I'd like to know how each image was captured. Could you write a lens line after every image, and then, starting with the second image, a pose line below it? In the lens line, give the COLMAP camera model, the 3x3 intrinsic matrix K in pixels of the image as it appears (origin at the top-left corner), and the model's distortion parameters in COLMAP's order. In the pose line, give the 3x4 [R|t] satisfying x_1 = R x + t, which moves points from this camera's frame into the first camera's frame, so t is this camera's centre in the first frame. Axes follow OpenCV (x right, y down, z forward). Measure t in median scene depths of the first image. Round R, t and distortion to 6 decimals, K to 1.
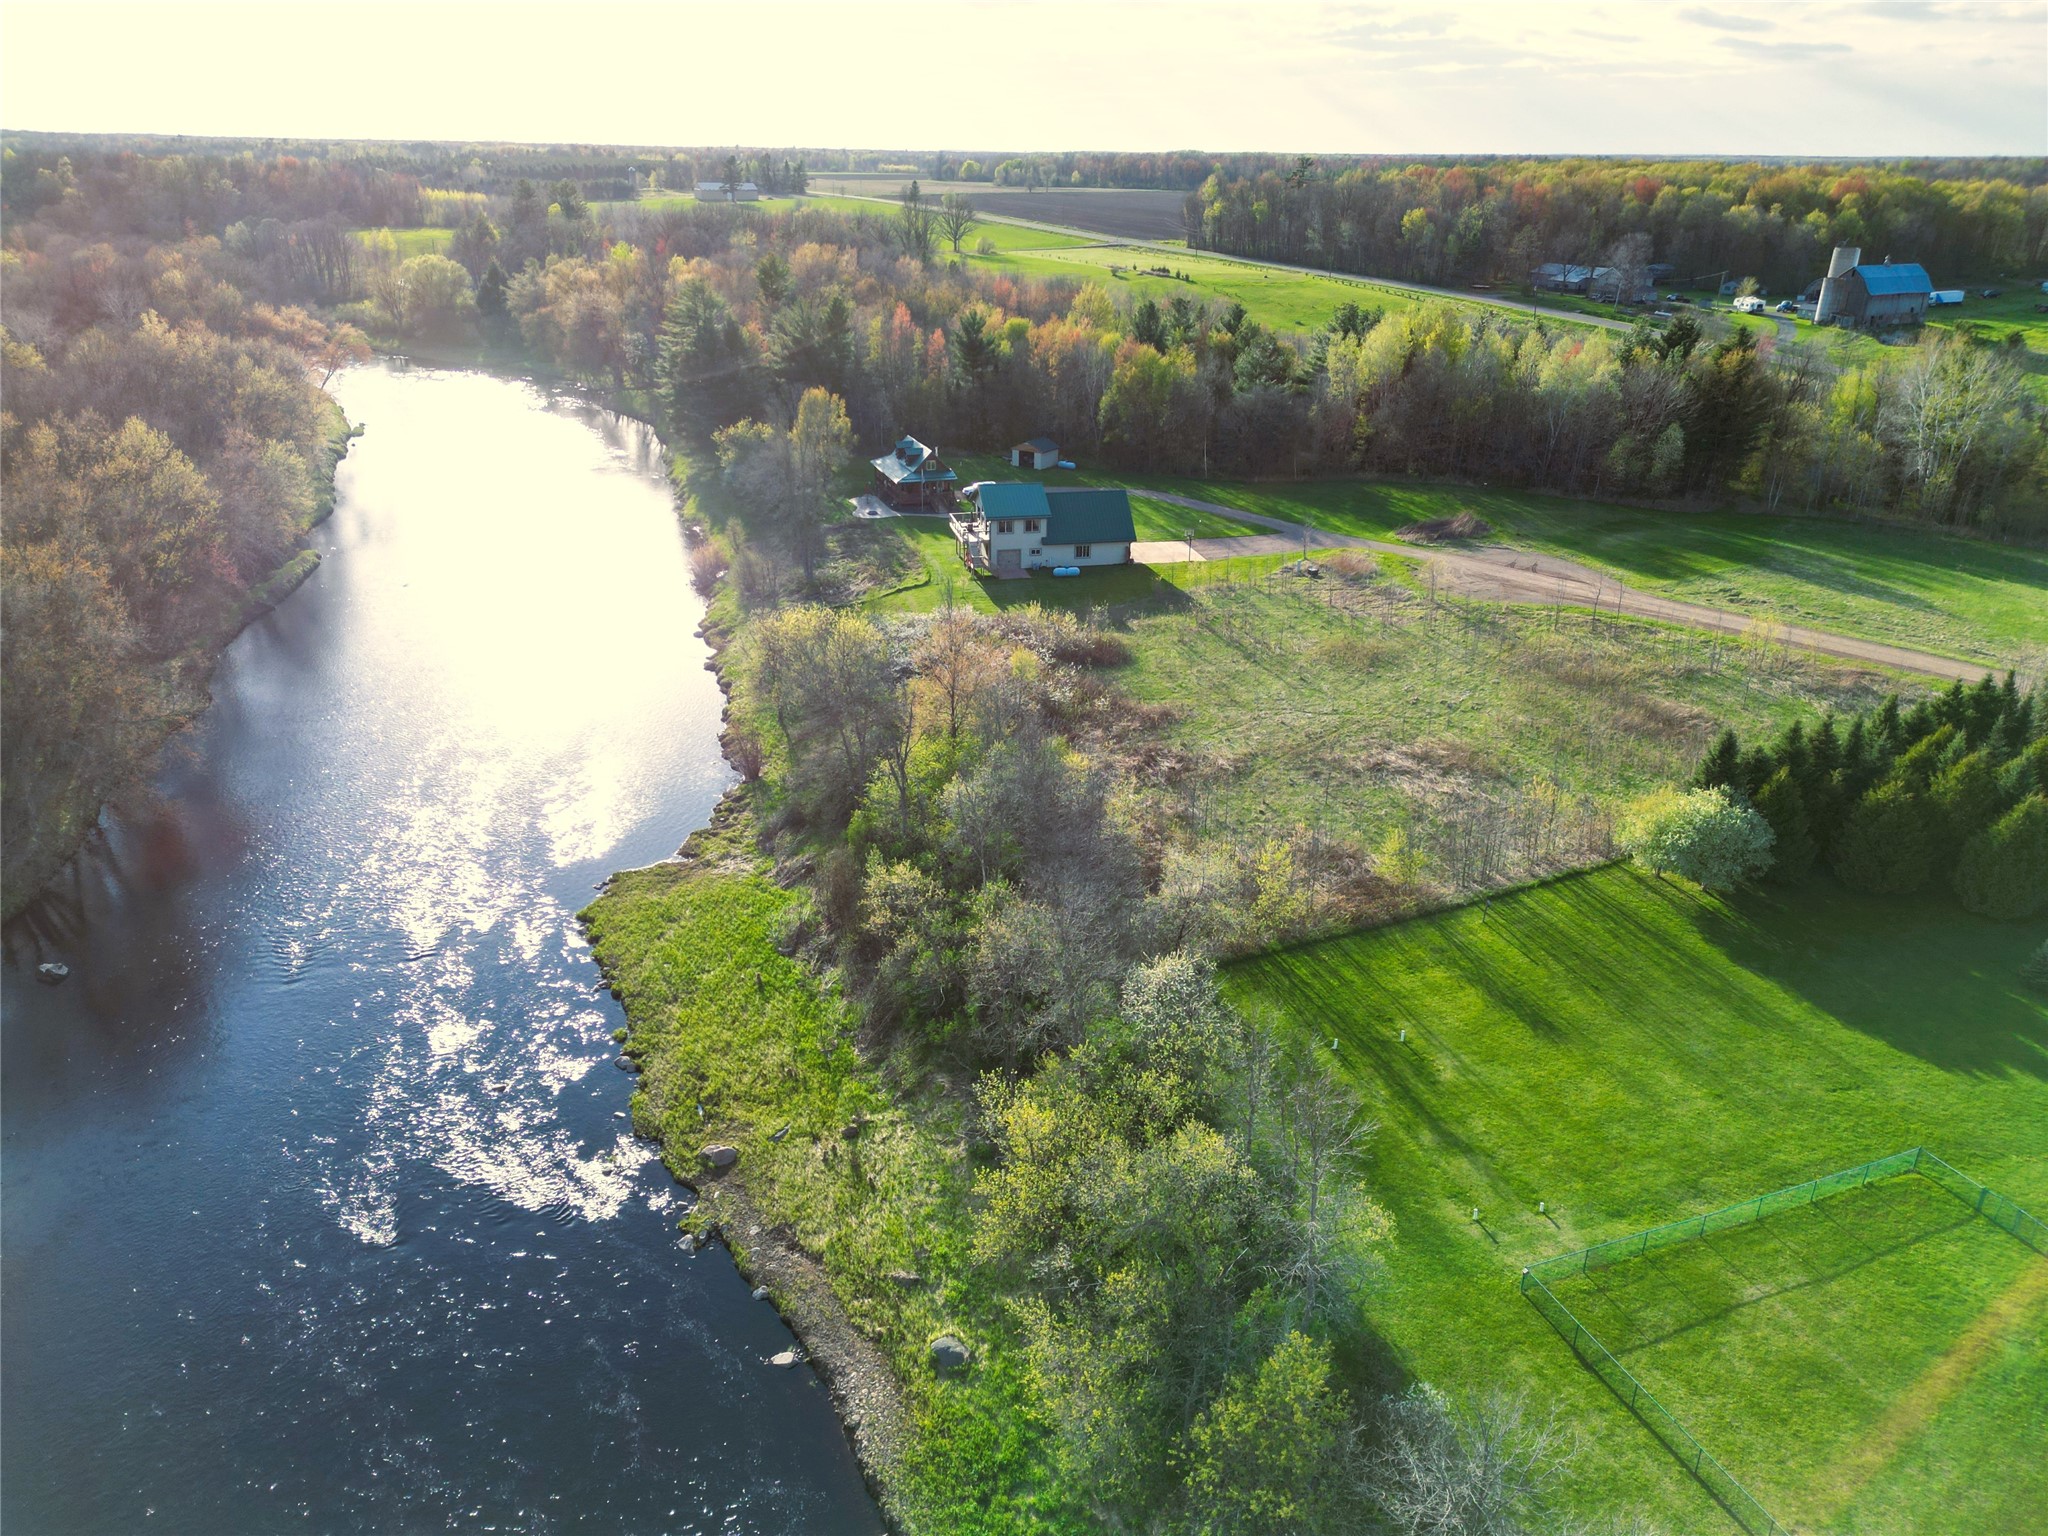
lens RADIAL K [[1418.9, 0, 1039.2], [0, 1418.9, 816.3], [0, 0, 1]] dist [0.059623, -0.067064]
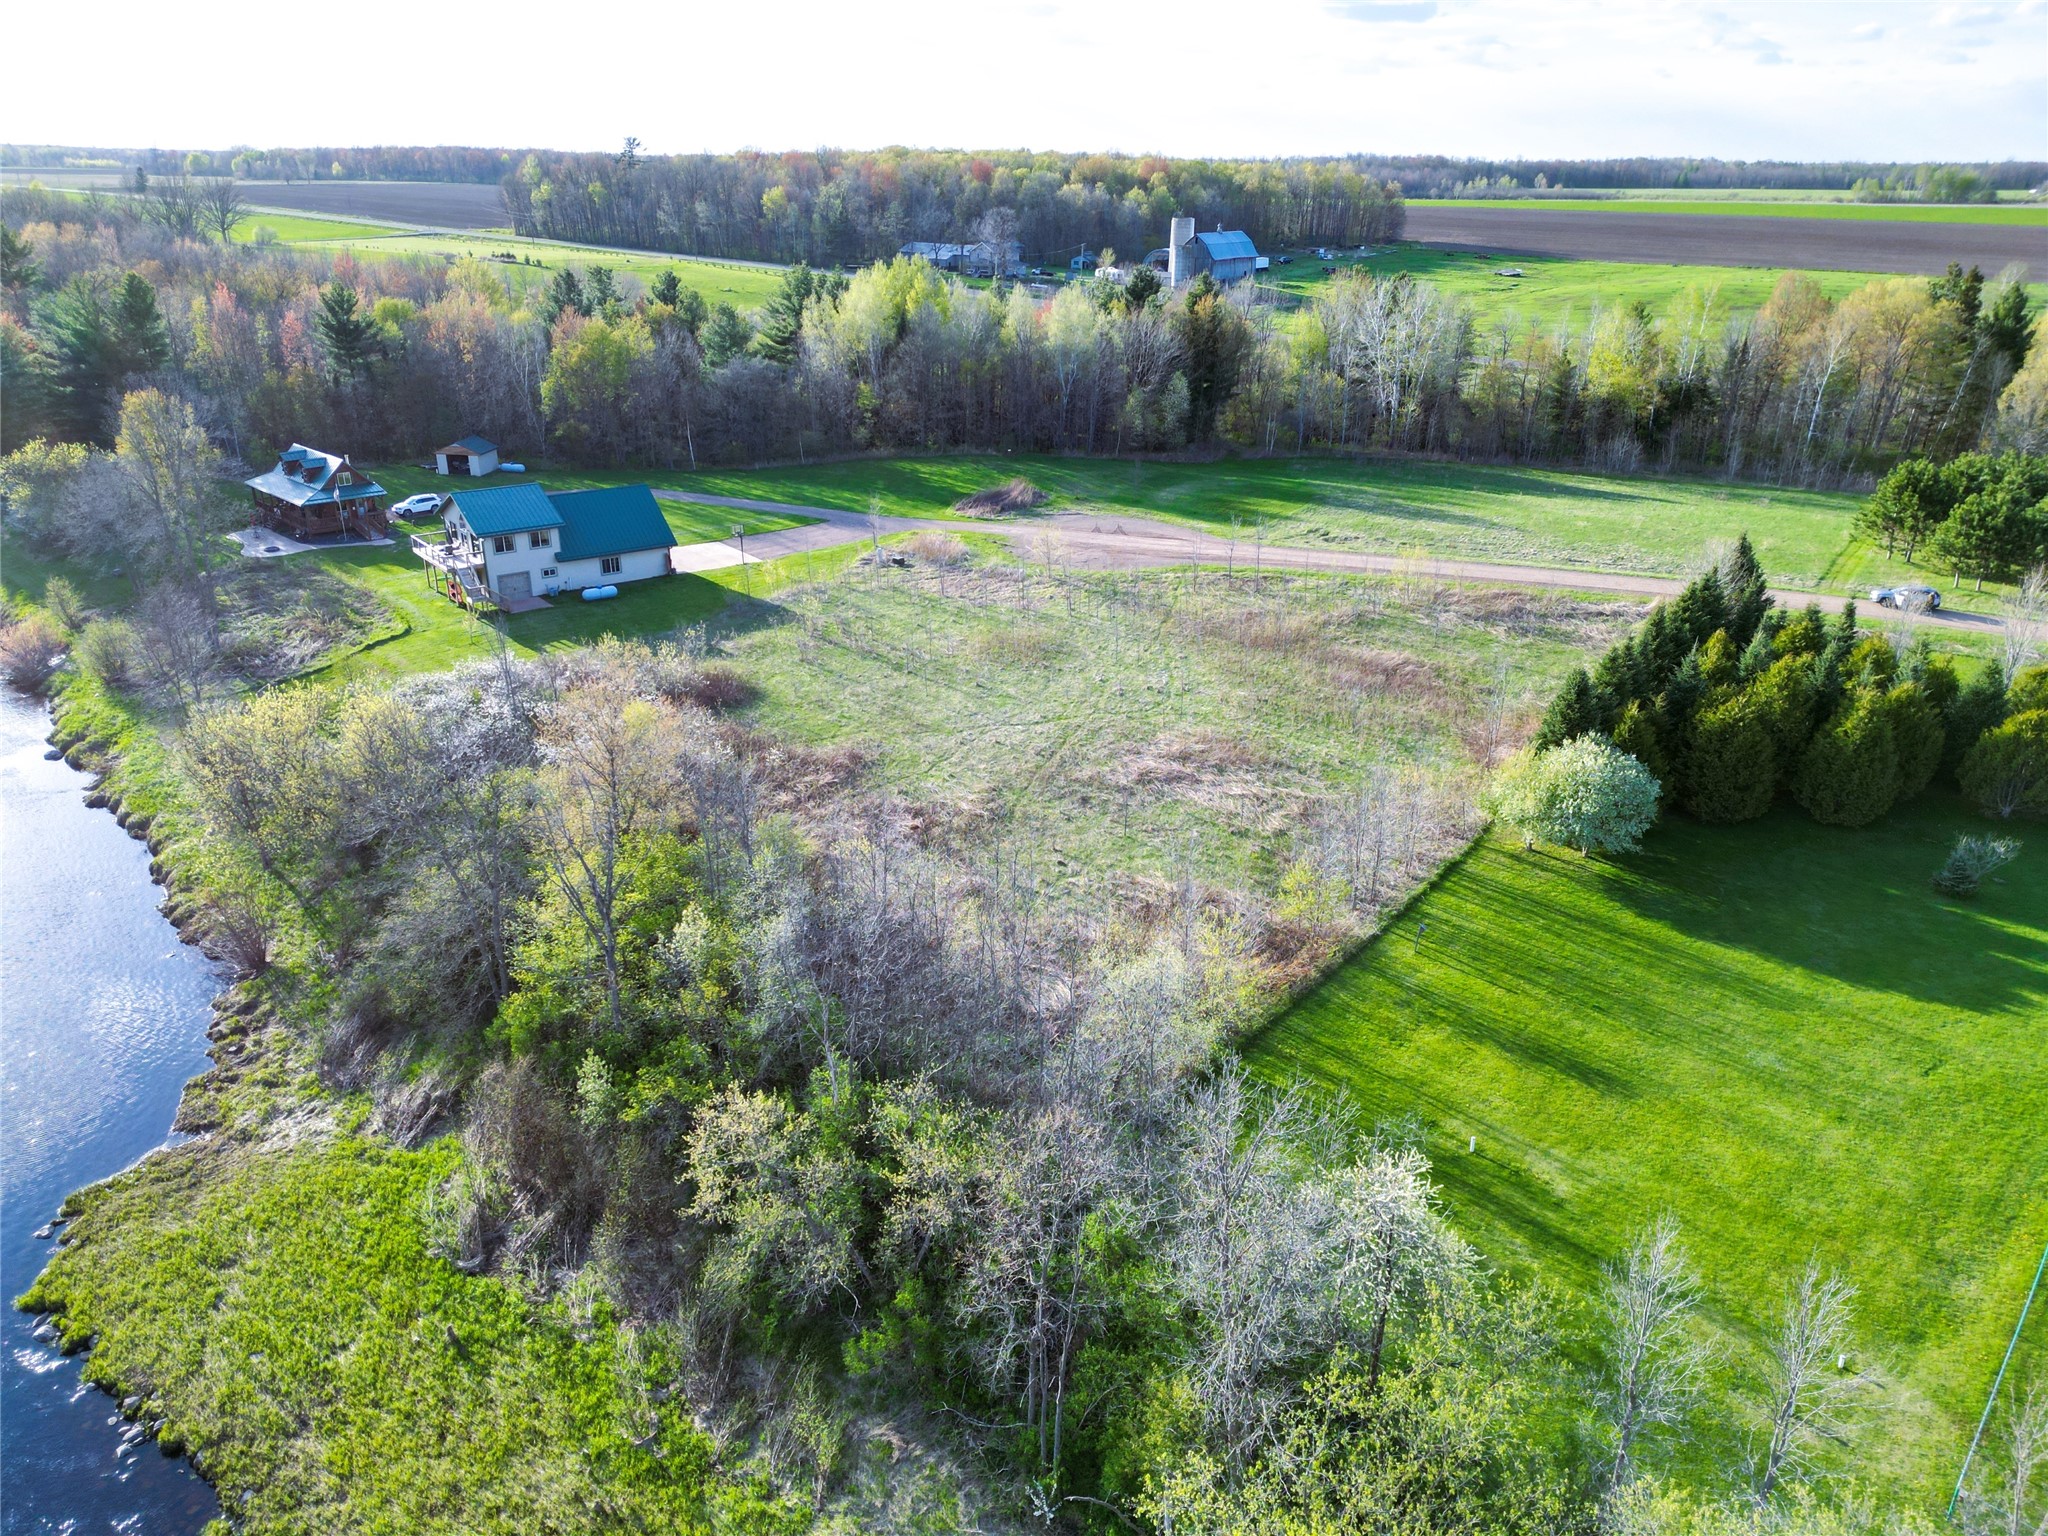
lens RADIAL K [[1418.9, 0, 1017.7], [0, 1418.9, 781.4], [0, 0, 1]] dist [0.059623, -0.067064]
pose [[0.896525, -0.174788, 0.407053, -0.108450], [0.186223, 0.982438, 0.011705, -0.039348], [-0.401950, 0.065309, 0.913330, 0.210809]]
